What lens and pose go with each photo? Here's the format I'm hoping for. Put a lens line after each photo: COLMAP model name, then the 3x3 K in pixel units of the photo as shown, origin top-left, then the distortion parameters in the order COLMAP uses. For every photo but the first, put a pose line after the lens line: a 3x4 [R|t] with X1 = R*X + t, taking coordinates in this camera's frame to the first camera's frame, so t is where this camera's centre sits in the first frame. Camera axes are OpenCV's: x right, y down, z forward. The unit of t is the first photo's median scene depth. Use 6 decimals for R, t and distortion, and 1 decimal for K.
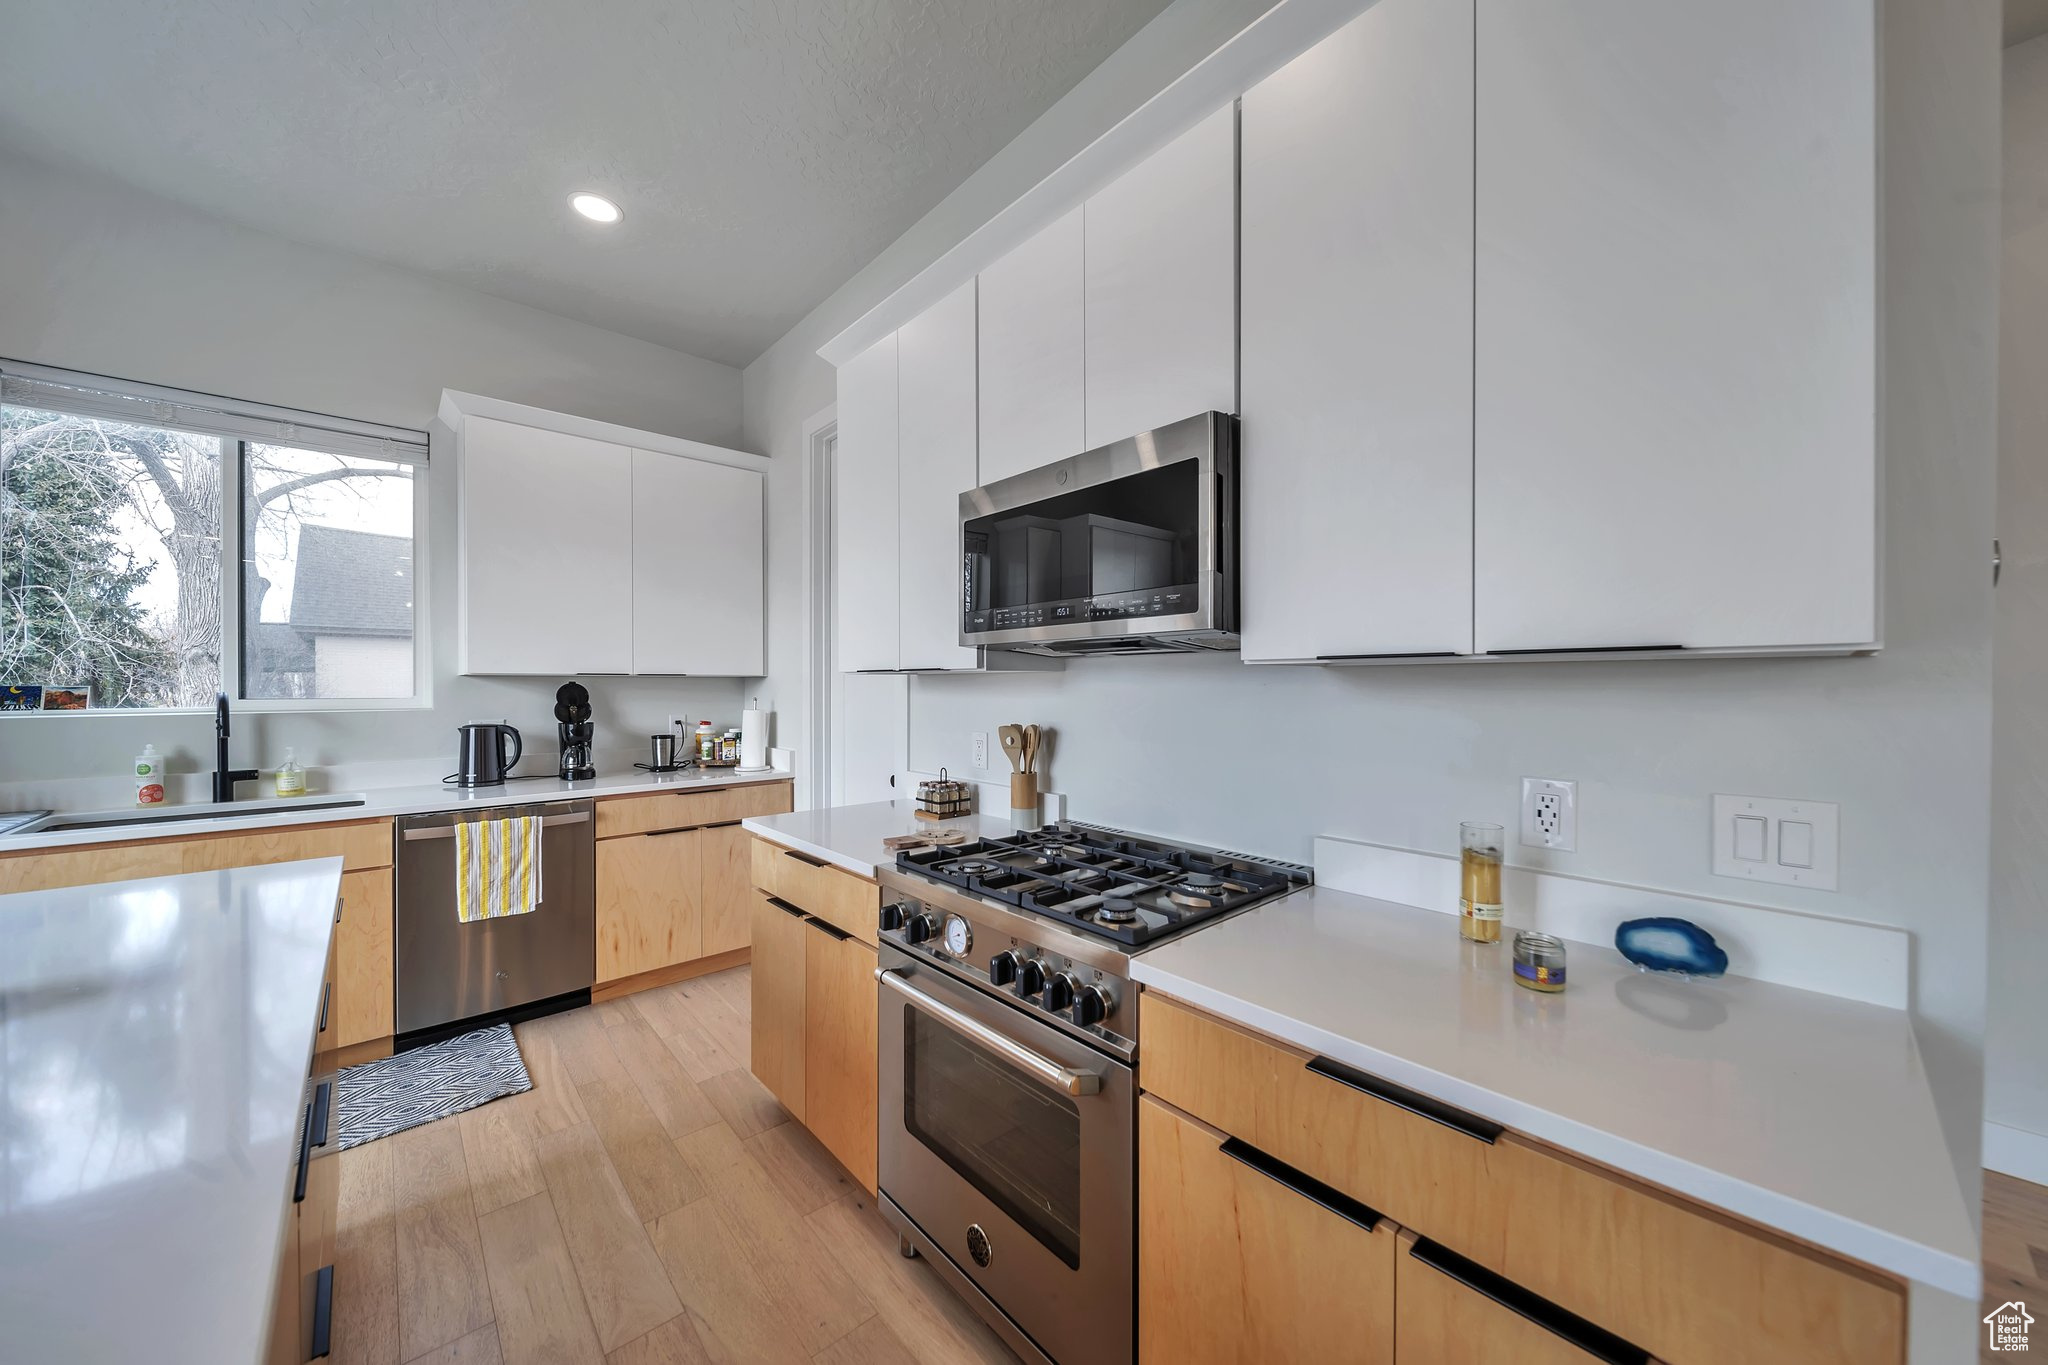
lens RADIAL K [[715.2, 0, 1016.4], [0, 715.2, 687.9], [0, 0, 1]] dist [0.000272, -0.000393]
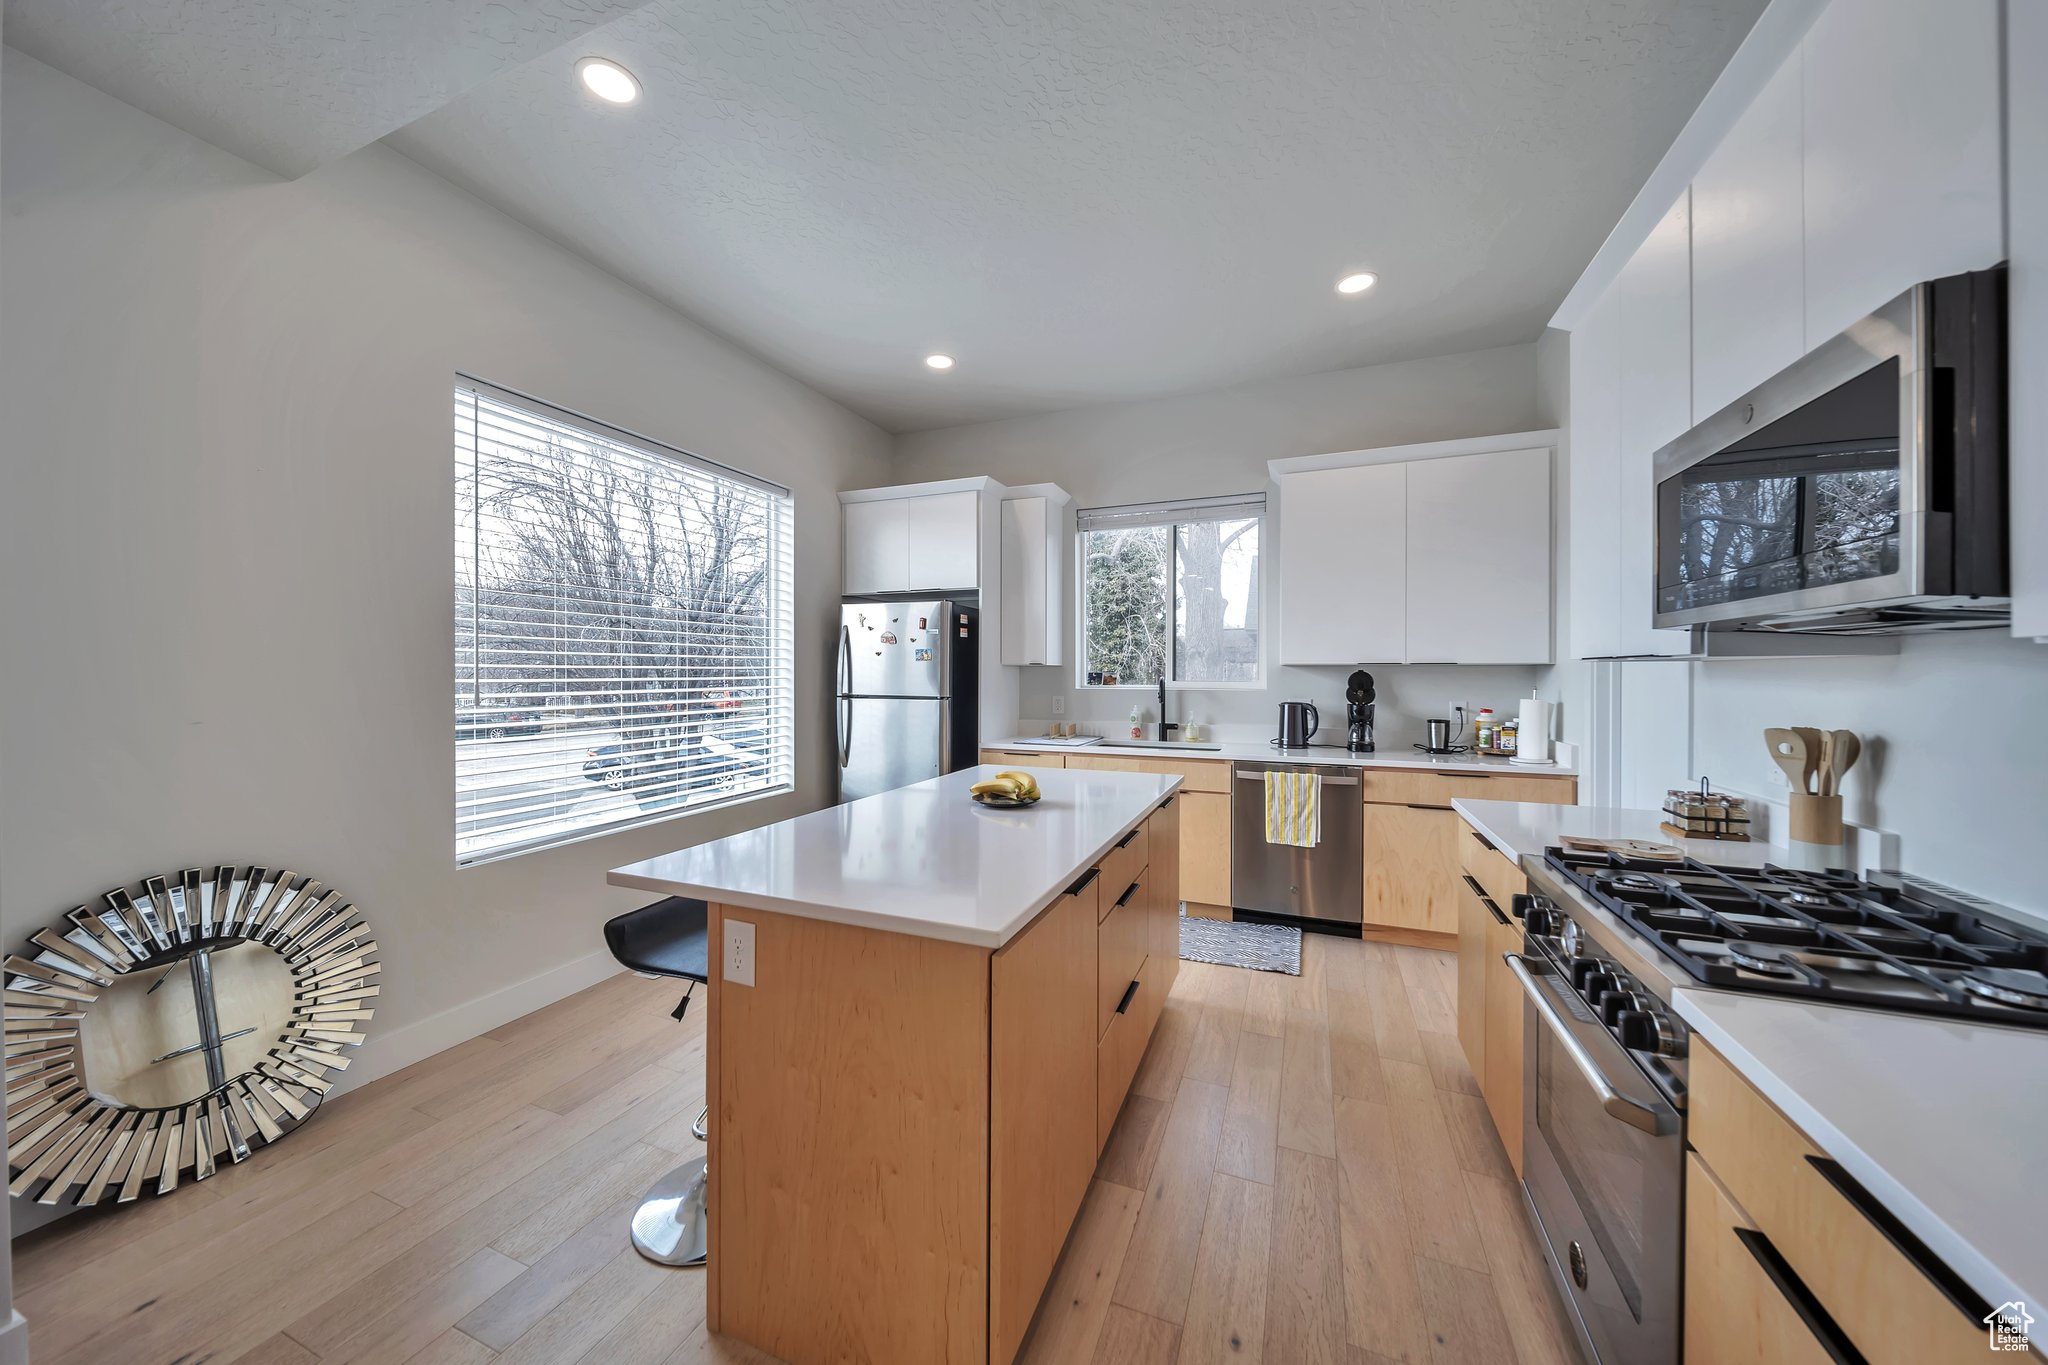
lens RADIAL K [[706.6, 0, 1017.2], [0, 706.6, 674.0], [0, 0, 1]] dist [0.005466, -0.003228]
pose [[0.435962, 0.004067, -0.899956, 0.249107], [-0.006006, 0.999981, 0.001610, -0.000695], [0.899945, 0.004703, 0.435978, -0.044702]]
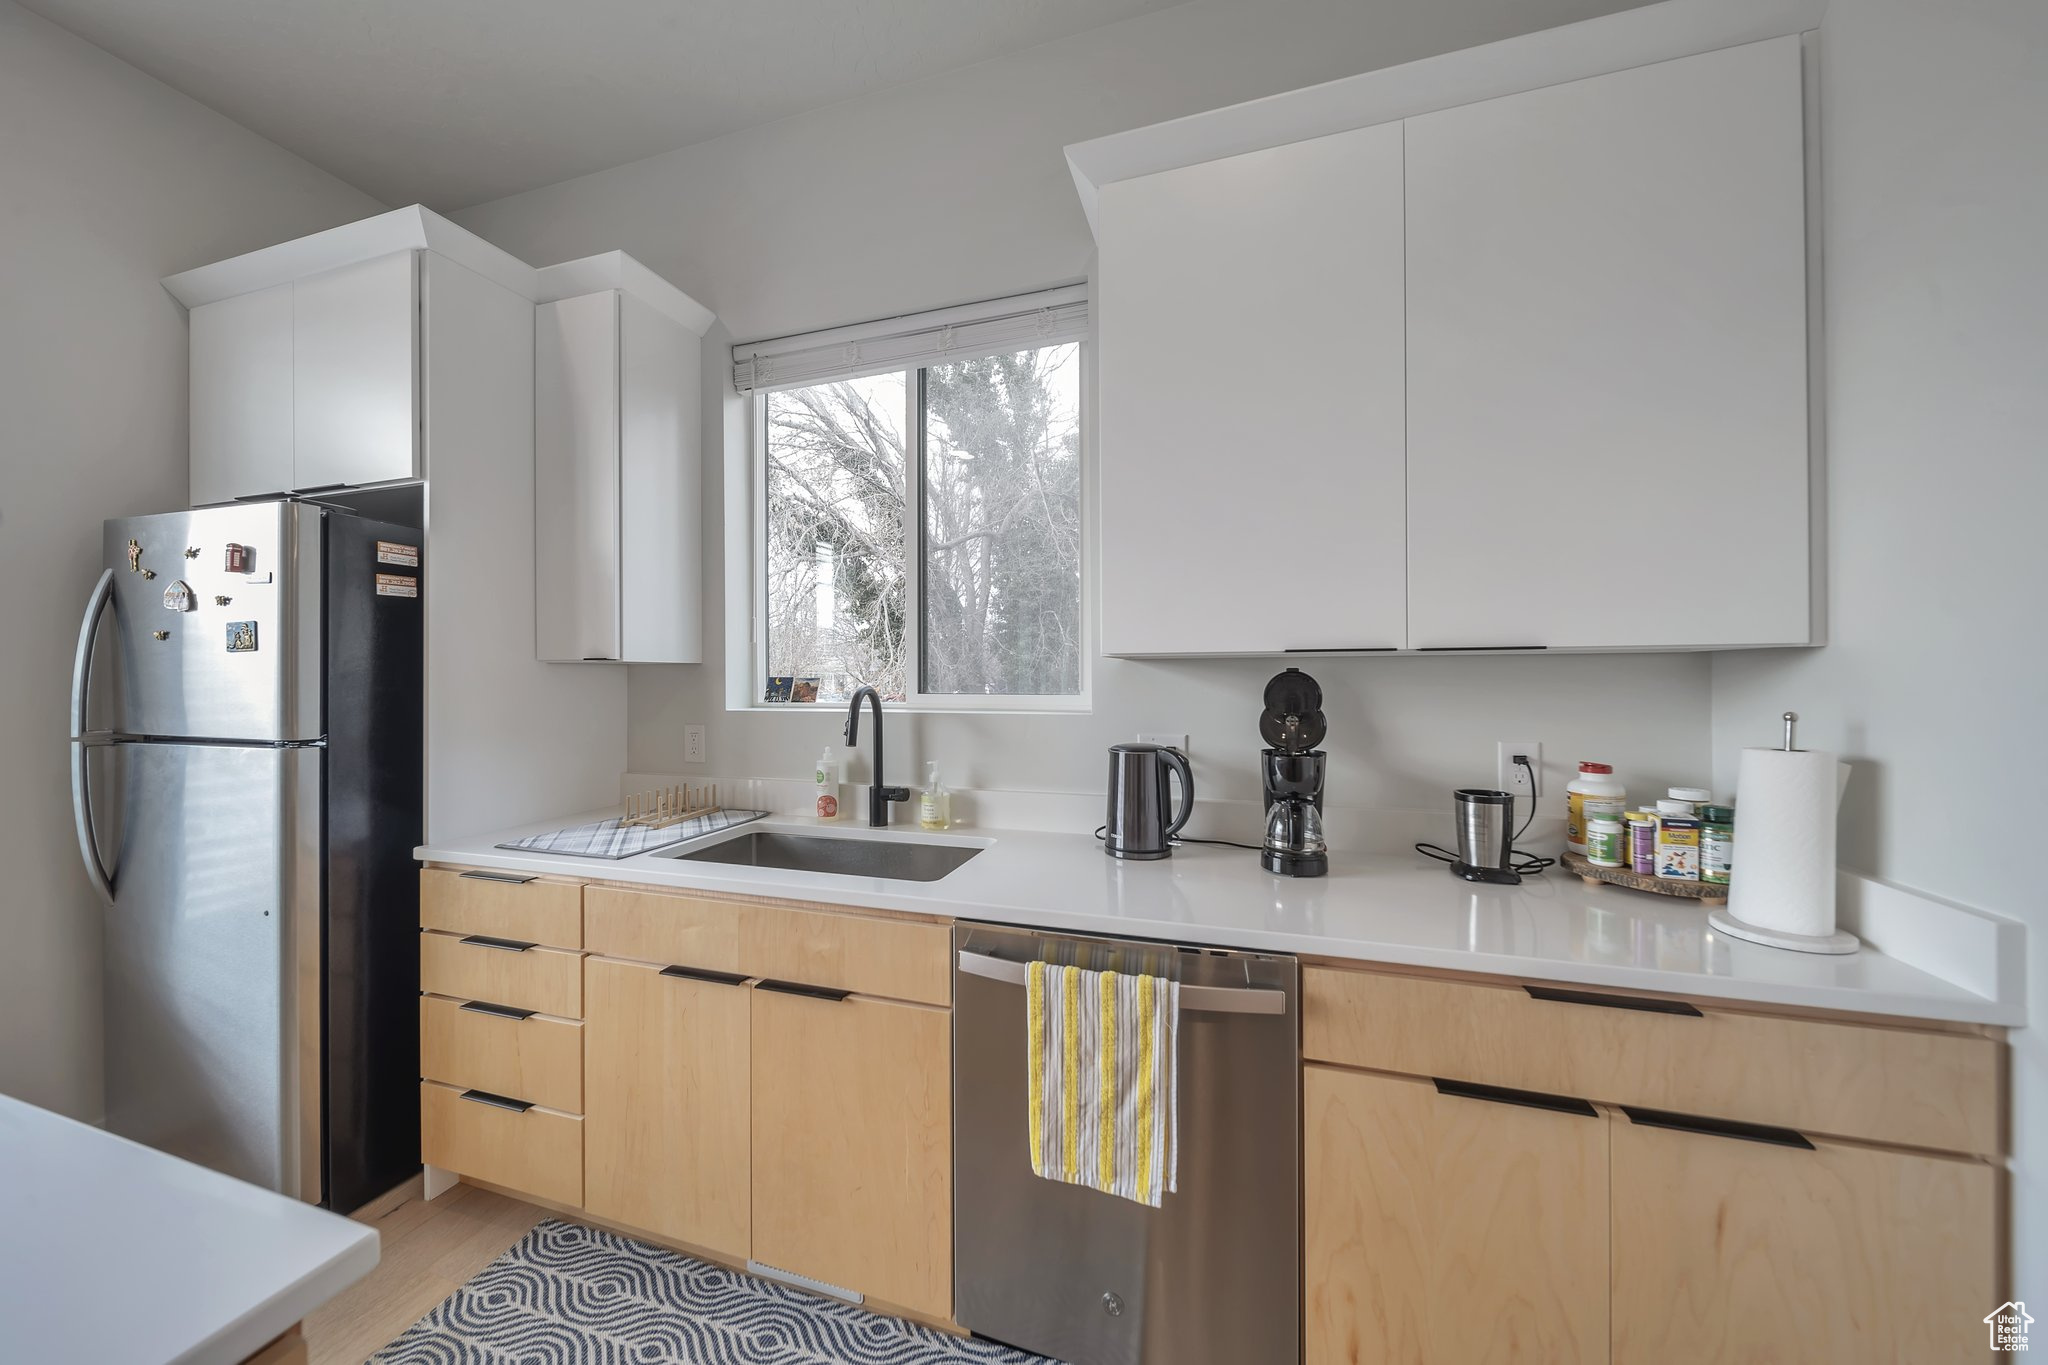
lens RADIAL K [[706.6, 0, 1017.2], [0, 706.6, 674.0], [0, 0, 1]] dist [0.005466, -0.003228]
pose [[0.506037, -0.002332, -0.862508, -0.362424], [-0.000146, 0.999996, -0.002789, -0.004030], [0.862512, 0.001537, 0.506035, 0.732789]]
